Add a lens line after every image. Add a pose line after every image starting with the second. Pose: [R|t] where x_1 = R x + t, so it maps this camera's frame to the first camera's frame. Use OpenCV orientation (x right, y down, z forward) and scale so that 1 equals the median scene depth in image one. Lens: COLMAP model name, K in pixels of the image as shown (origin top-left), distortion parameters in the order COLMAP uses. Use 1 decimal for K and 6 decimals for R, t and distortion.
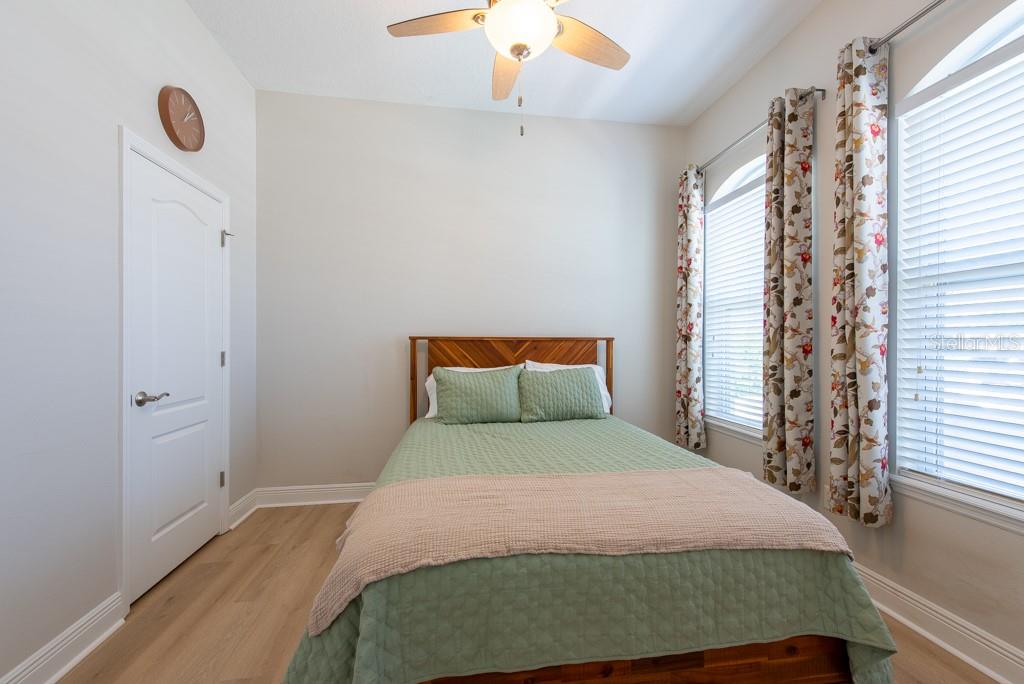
lens RADIAL K [[403.2, 0, 510.7], [0, 403.2, 342.9], [0, 0, 1]] dist [0.010193, -0.000673]
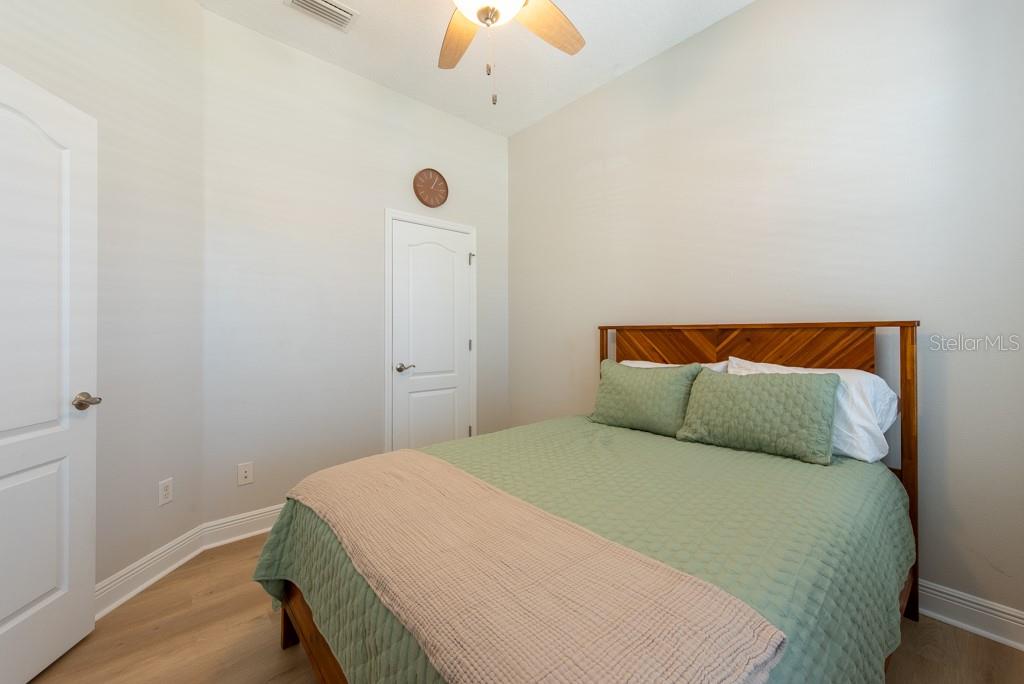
lens RADIAL K [[403.2, 0, 510.7], [0, 403.2, 342.9], [0, 0, 1]] dist [0.010193, -0.000673]
pose [[0.531729, 0.016342, -0.846757, 0.447796], [0.004543, 0.999744, 0.022147, 0.000912], [0.846902, -0.015623, 0.531519, 0.304686]]
